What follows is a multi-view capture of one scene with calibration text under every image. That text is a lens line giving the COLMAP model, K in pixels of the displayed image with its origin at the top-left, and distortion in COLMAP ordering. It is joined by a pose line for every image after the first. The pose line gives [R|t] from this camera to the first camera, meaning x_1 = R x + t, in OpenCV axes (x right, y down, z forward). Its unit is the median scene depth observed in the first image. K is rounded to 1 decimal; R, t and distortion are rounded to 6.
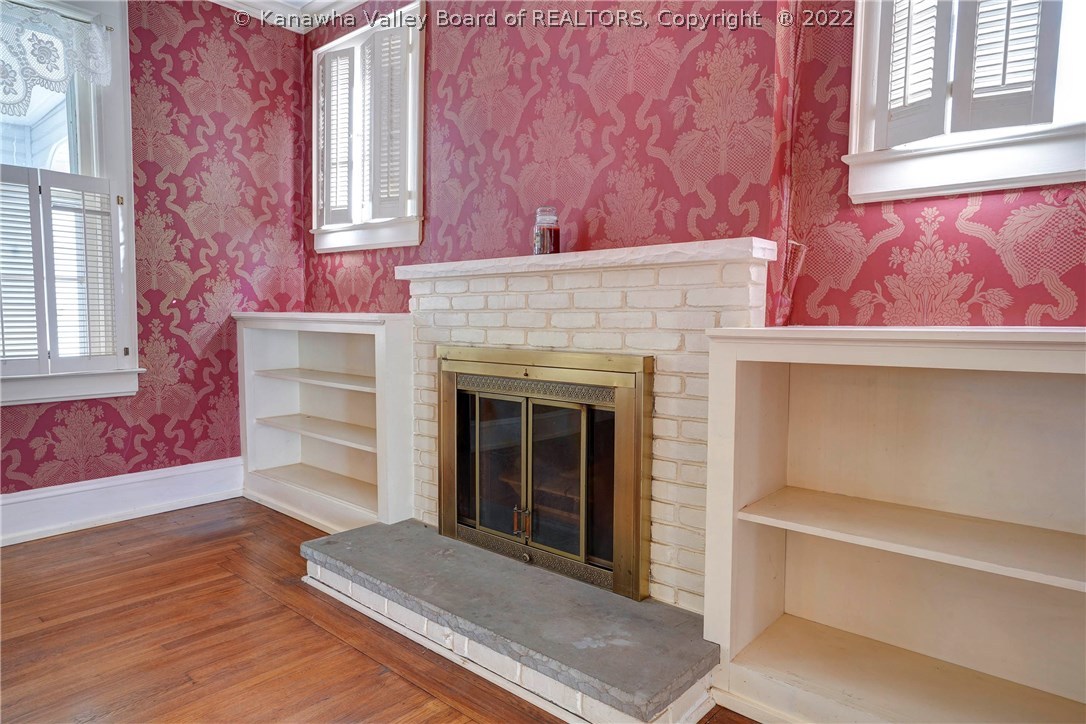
lens RADIAL K [[665.6, 0, 552.0], [0, 665.6, 361.9], [0, 0, 1]] dist [-0.039922, 0.039865]
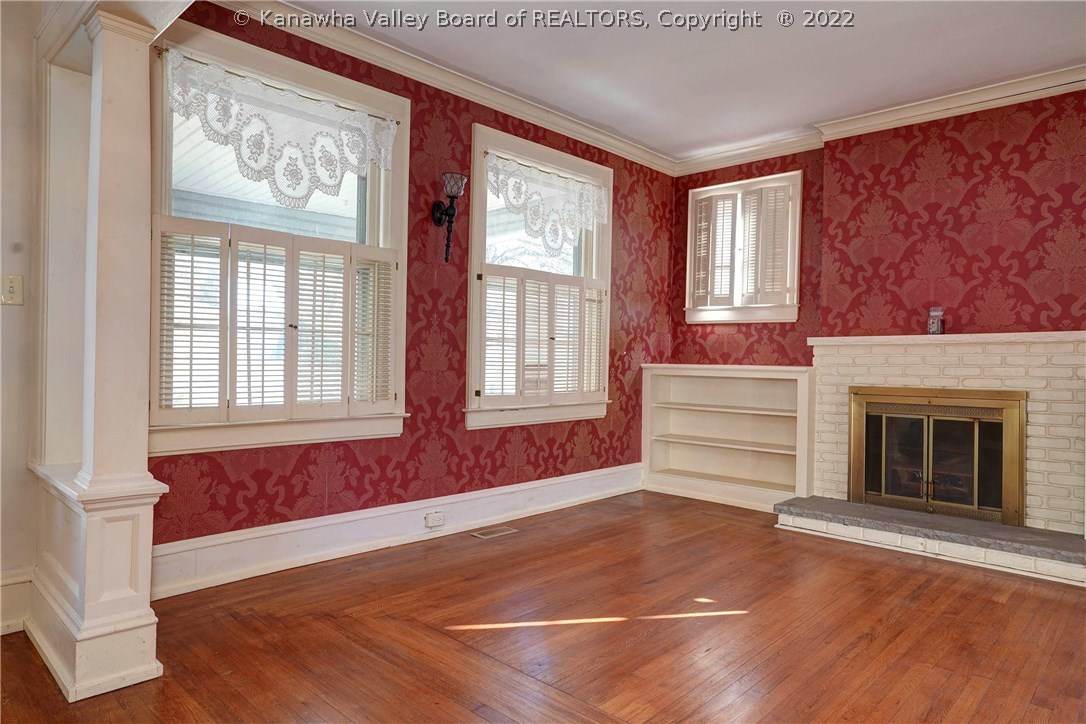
lens RADIAL K [[665.6, 0, 552.0], [0, 665.6, 361.9], [0, 0, 1]] dist [-0.039922, 0.039865]
pose [[0.999203, 0.003746, -0.039731, -0.794821], [-0.006449, 0.997655, -0.068145, 0.030926], [0.039382, 0.068347, 0.996884, -0.638522]]
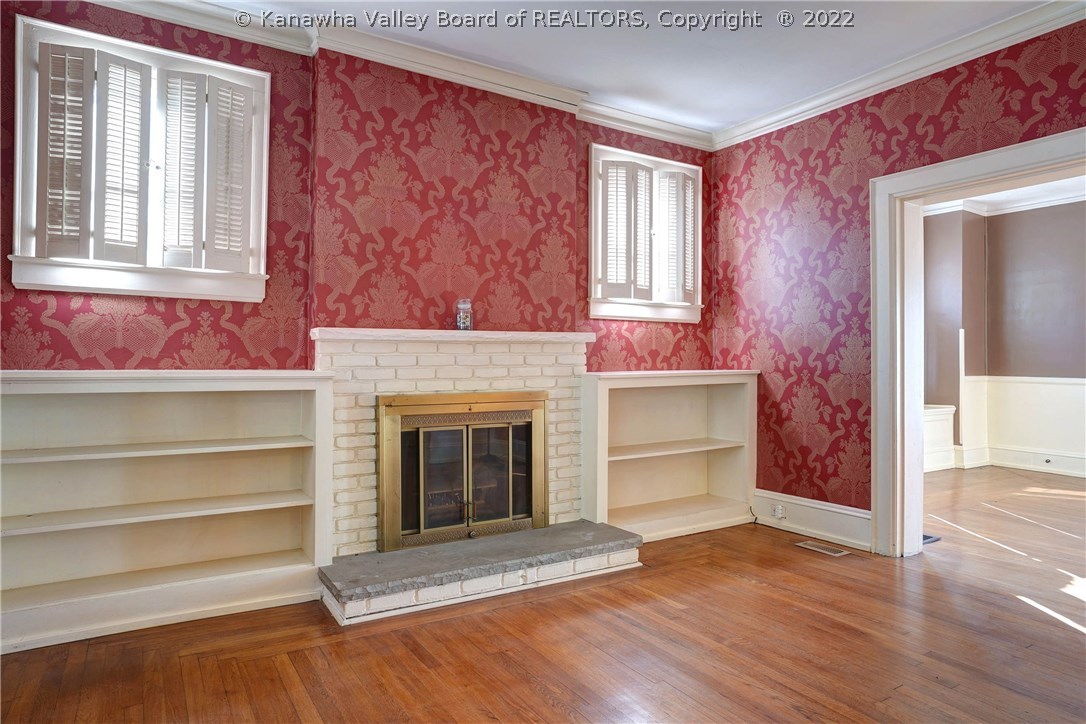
lens RADIAL K [[656.1, 0, 543.0], [0, 656.1, 362.0], [0, 0, 1]] dist [0.001720, 0.004605]
pose [[0.309339, -0.000531, 0.950952, -1.148714], [0.072089, 0.997135, -0.022893, -0.034051], [-0.948216, 0.075635, 0.308491, 0.316306]]
